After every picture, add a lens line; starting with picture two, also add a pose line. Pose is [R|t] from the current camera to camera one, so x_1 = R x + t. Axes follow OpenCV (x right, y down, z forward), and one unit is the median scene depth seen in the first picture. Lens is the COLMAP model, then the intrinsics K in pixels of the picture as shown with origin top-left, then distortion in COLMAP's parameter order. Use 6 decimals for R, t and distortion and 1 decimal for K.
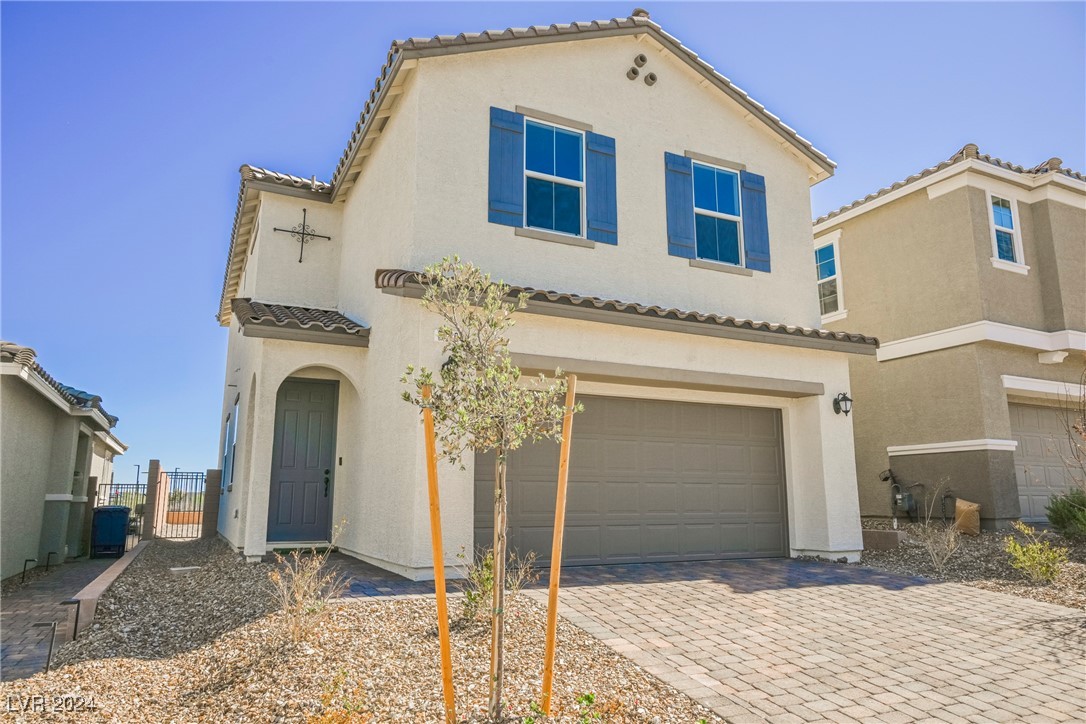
lens RADIAL K [[710.8, 0, 541.9], [0, 710.8, 362.6], [0, 0, 1]] dist [-0.011954, 0.005483]
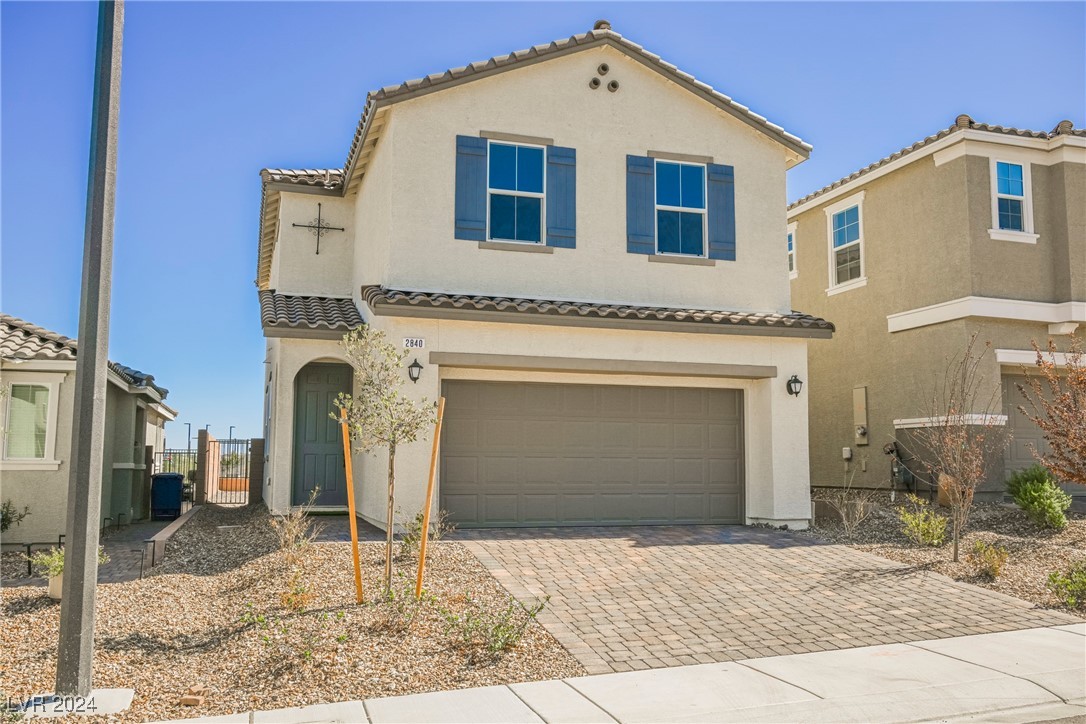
lens RADIAL K [[927.8, 0, 543.4], [0, 927.8, 361.6], [0, 0, 1]] dist [-0.003468, -0.006156]
pose [[0.988861, -0.011586, -0.148390, 0.251104], [0.023472, 0.996630, 0.078602, -0.095673], [0.146979, -0.081209, 0.985800, -0.433445]]
